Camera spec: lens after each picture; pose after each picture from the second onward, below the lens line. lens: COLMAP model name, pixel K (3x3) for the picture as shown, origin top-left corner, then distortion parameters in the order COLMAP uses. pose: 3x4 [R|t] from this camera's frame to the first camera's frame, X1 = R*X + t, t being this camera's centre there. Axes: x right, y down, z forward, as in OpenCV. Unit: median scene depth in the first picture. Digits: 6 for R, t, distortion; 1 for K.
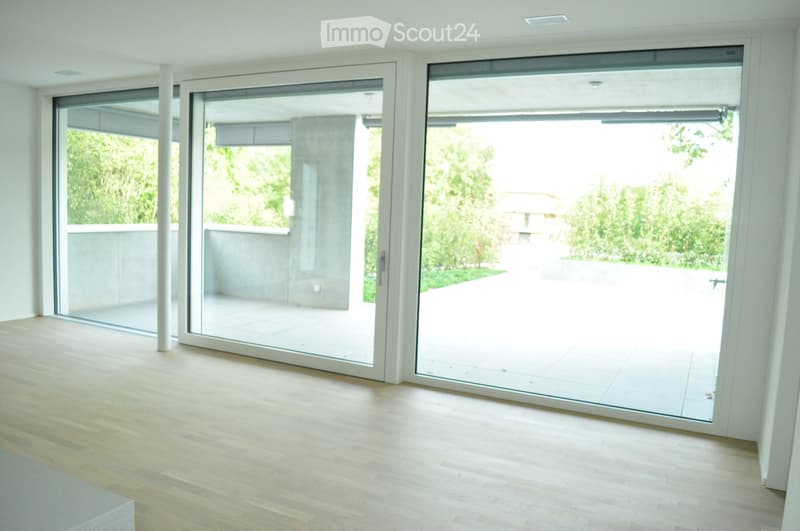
lens RADIAL K [[631.3, 0, 400.1], [0, 631.3, 267.1], [0, 0, 1]] dist [-0.049062, -0.005713]
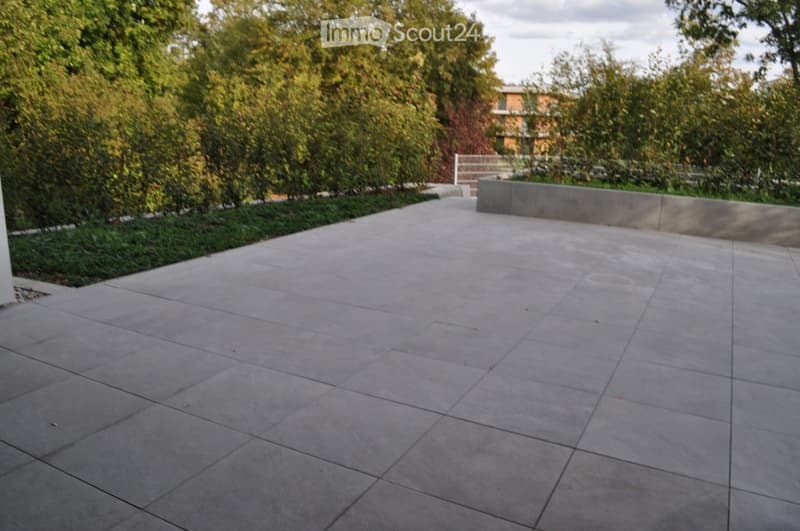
lens RADIAL K [[631.3, 0, 401.2], [0, 631.3, 264.2], [0, 0, 1]] dist [-0.049062, -0.005713]
pose [[0.999895, -0.003901, -0.013980, 0.134182], [0.005837, 0.989959, 0.141233, -0.016124], [0.013289, -0.141300, 0.989878, 0.308166]]
